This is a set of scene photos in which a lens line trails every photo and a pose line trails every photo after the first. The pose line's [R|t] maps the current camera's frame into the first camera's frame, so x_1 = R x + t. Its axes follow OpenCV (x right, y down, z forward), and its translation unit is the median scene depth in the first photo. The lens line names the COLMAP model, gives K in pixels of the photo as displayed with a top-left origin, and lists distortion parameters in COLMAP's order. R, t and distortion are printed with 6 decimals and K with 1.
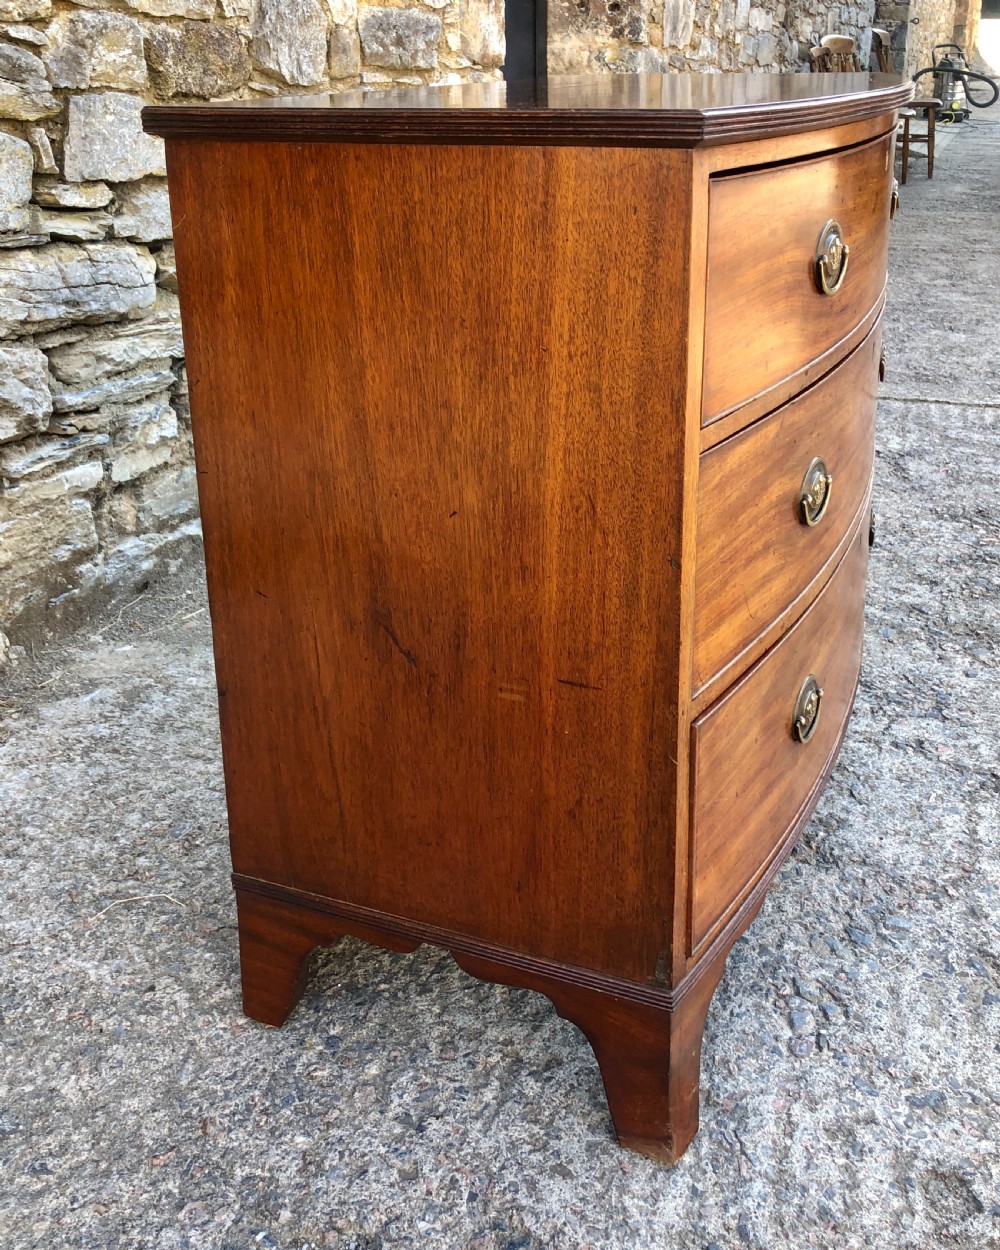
lens RADIAL K [[1203.8, 0, 498.2], [0, 1203.8, 435.2], [0, 0, 1]] dist [0.023023, 0.000000]
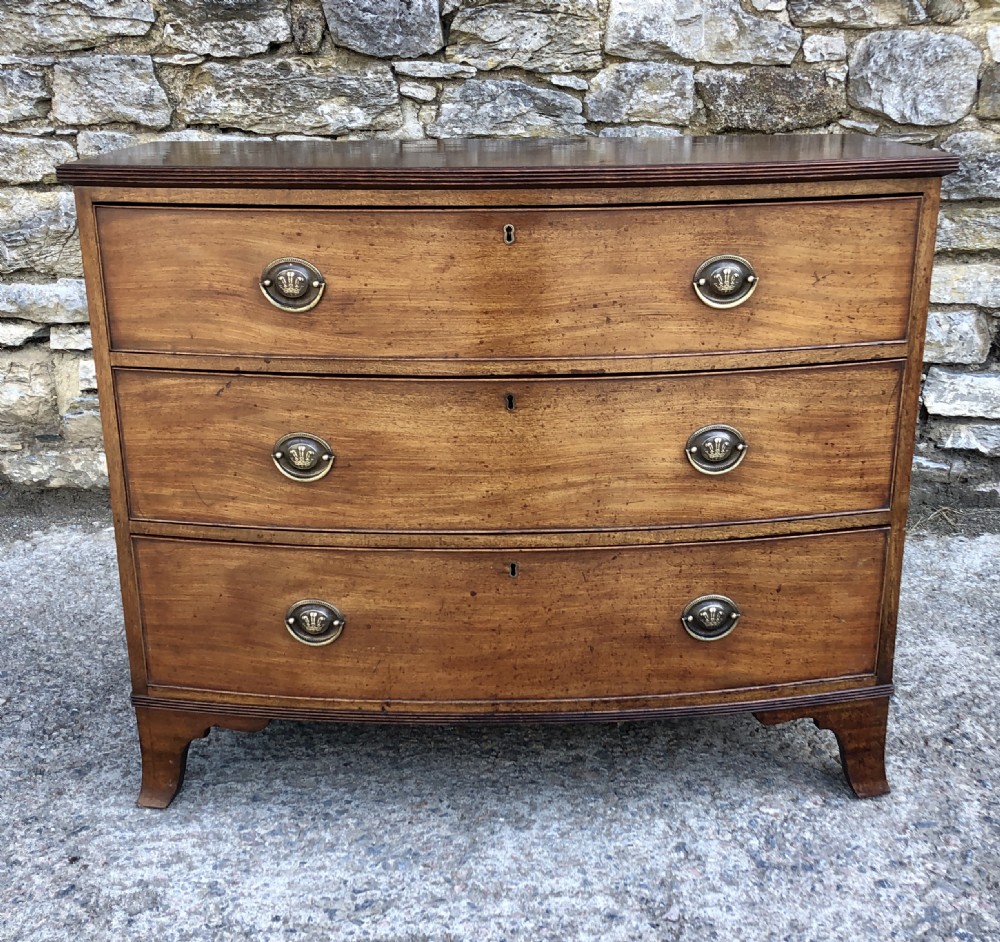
lens RADIAL K [[1243.2, 0, 514.4], [0, 1243.2, 513.2], [0, 0, 1]] dist [0.032843, 0.000000]
pose [[0.398122, 0.321814, -0.859031, 0.926629], [-0.275546, 0.935153, 0.222628, -0.159553], [0.874971, 0.148069, 0.460979, 0.334444]]
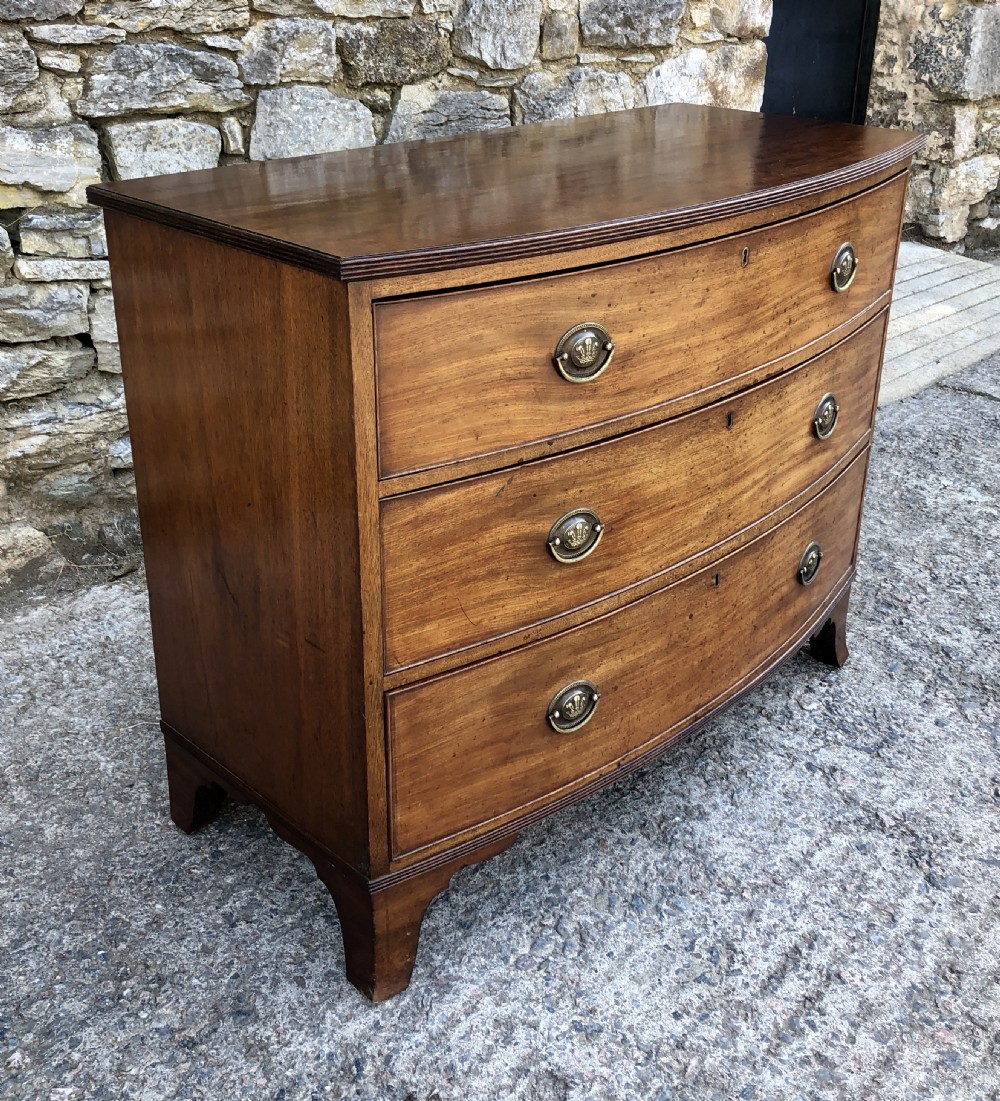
lens RADIAL K [[1225.7, 0, 481.6], [0, 1225.7, 463.7], [0, 0, 1]] dist [0.017124, 0.000000]
pose [[0.923070, 0.174037, -0.343006, 0.342044], [-0.137269, 0.982111, 0.128901, -0.099812], [0.359304, -0.071901, 0.930447, -0.102305]]
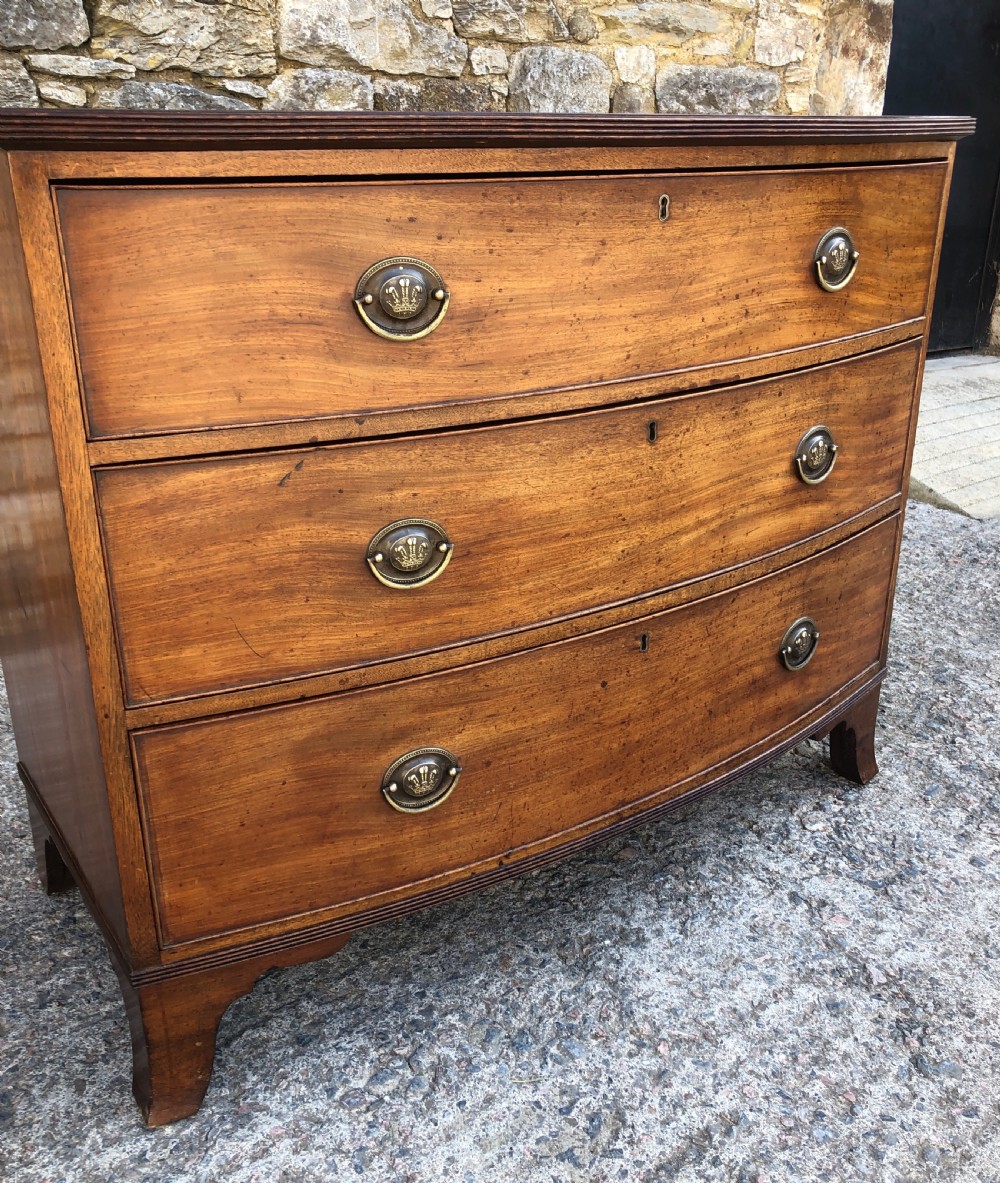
lens RADIAL K [[1071.8, 0, 479.2], [0, 1071.8, 565.7], [0, 0, 1]] dist [0.020583, 0.000000]
pose [[0.834685, 0.208865, -0.509584, 0.429565], [-0.171249, 0.977856, 0.120295, -0.031588], [0.523425, -0.013143, 0.851970, 0.186471]]
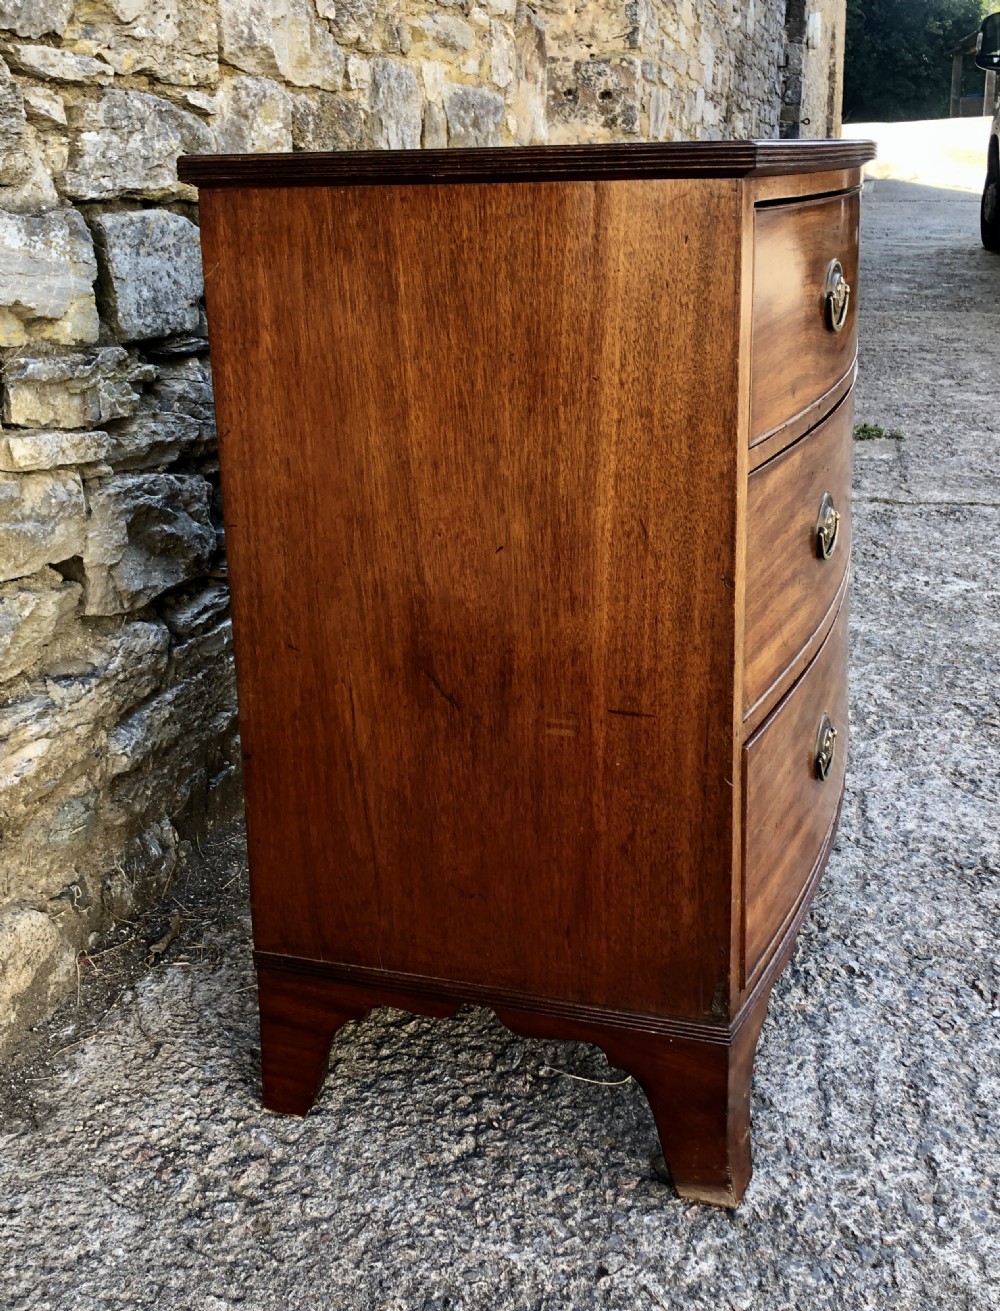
lens RADIAL K [[1306.4, 0, 487.2], [0, 1306.4, 482.3], [0, 0, 1]] dist [0.014554, 0.000000]
pose [[0.991076, -0.036419, 0.128230, -0.300796], [0.044630, 0.997093, -0.061751, -0.002465], [-0.125608, 0.066923, 0.989820, 0.089361]]
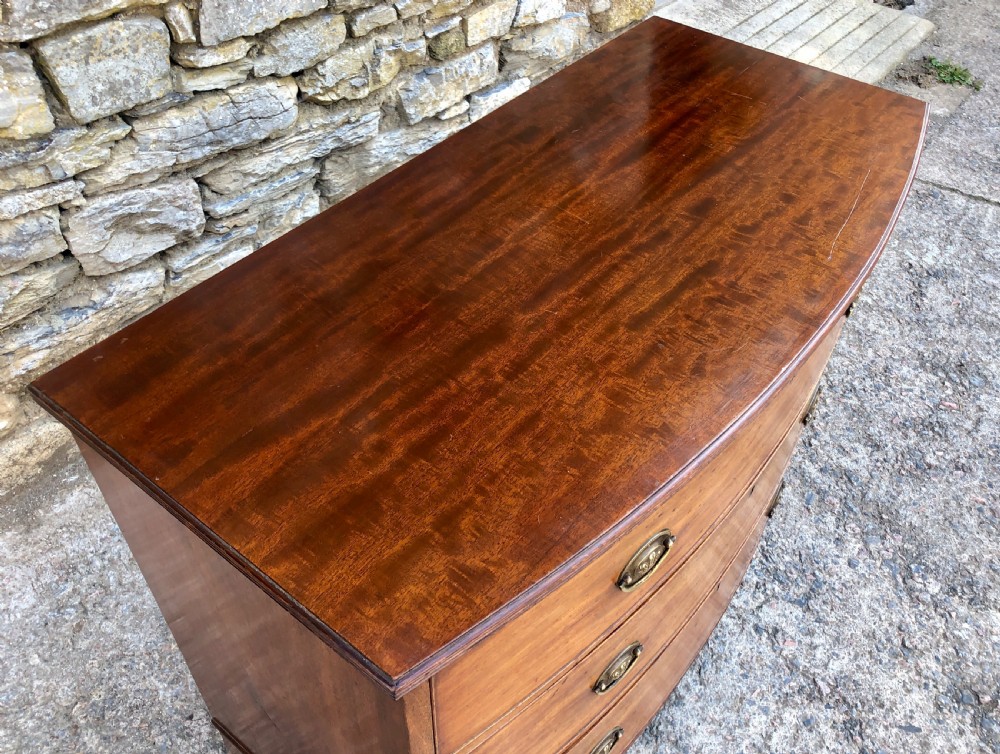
lens RADIAL K [[849.6, 0, 507.5], [0, 849.6, 356.0], [0, 0, 1]] dist [0.014248, 0.004908]
pose [[0.962986, 0.212999, -0.165195, 0.136768], [-0.118171, 0.884418, 0.451487, -0.354759], [0.242268, -0.415255, 0.876852, 0.203809]]
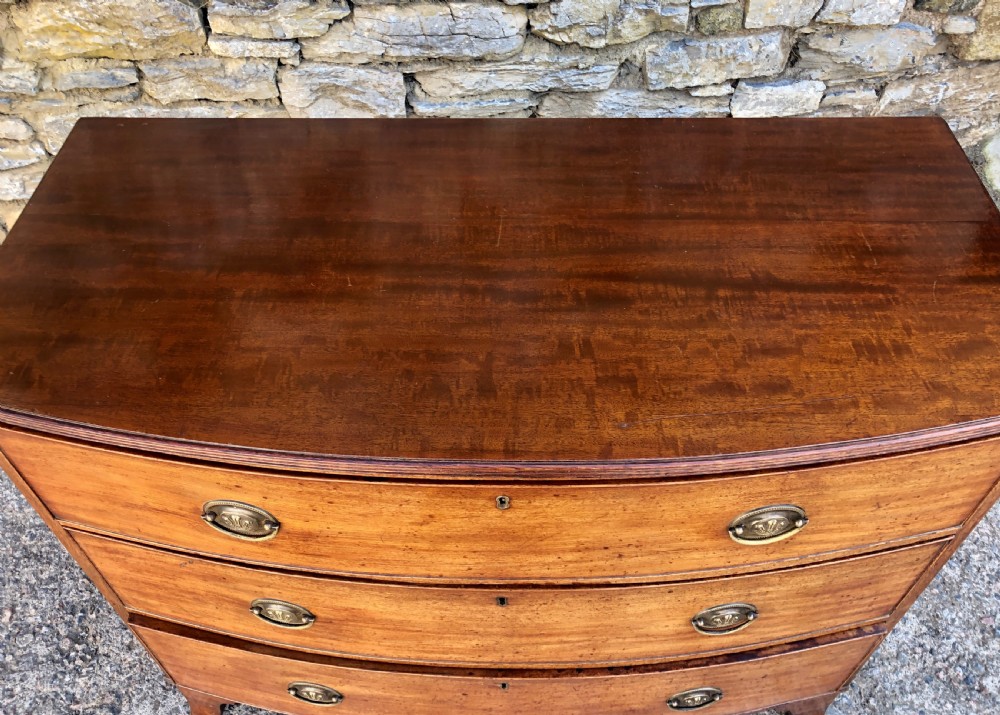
lens RADIAL K [[812.0, 0, 499.1], [0, 812.0, 365.0], [0, 0, 1]] dist [-0.009281, 0.030054]
pose [[0.598699, 0.608770, -0.520536, 0.413744], [-0.237559, 0.755595, 0.610444, -0.429574], [0.764935, -0.241815, 0.596993, 0.422605]]
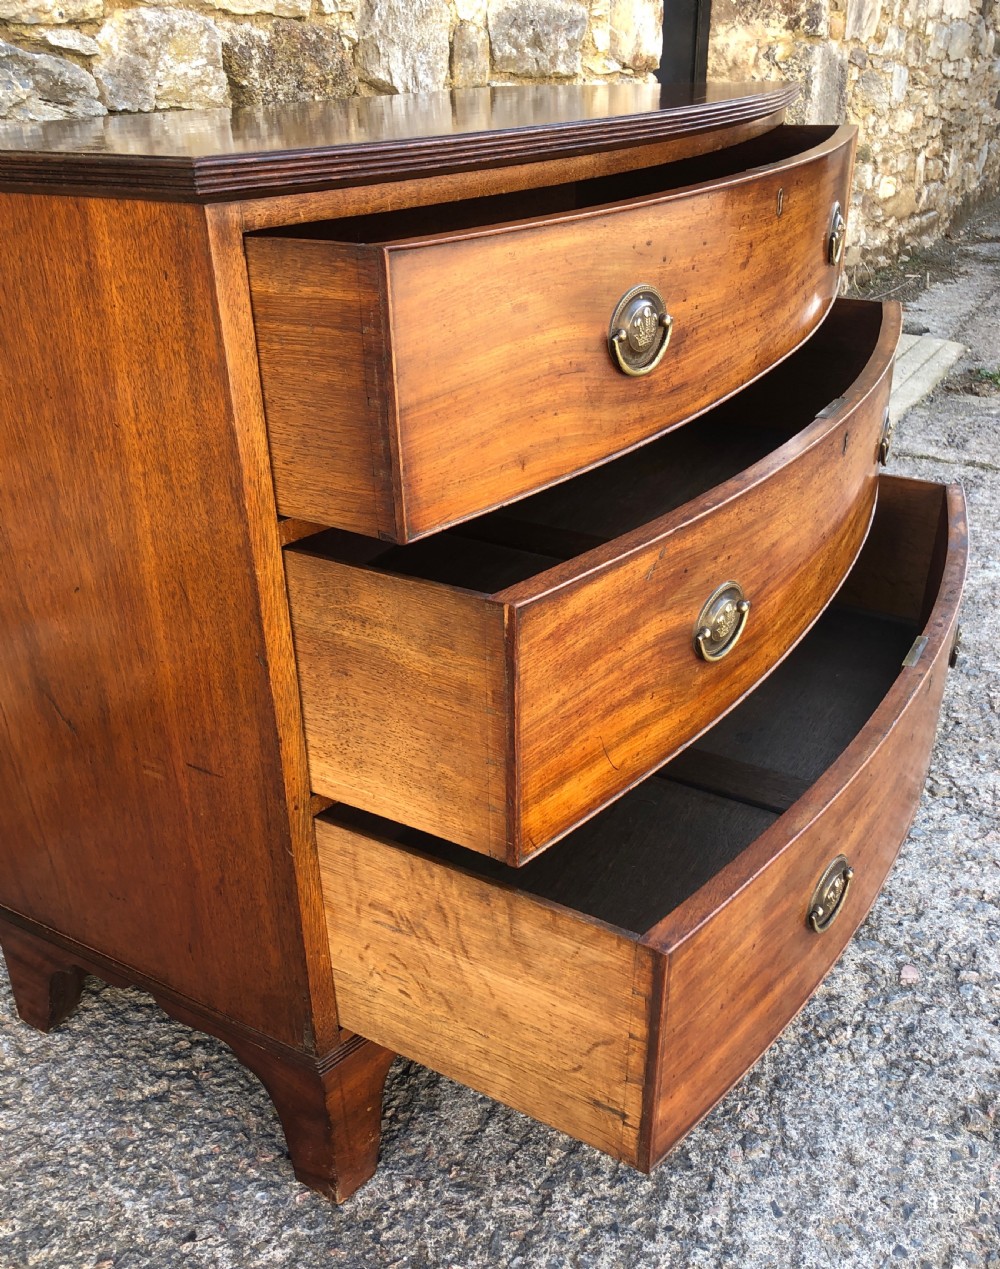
lens RADIAL K [[1137.2, 0, 489.9], [0, 1137.2, 647.7], [0, 0, 1]] dist [0.050755, -0.043970]
pose [[0.992458, 0.052972, -0.110546, -0.004185], [-0.032637, 0.983445, 0.178243, -0.073835], [0.118158, -0.173290, 0.977757, 0.196378]]
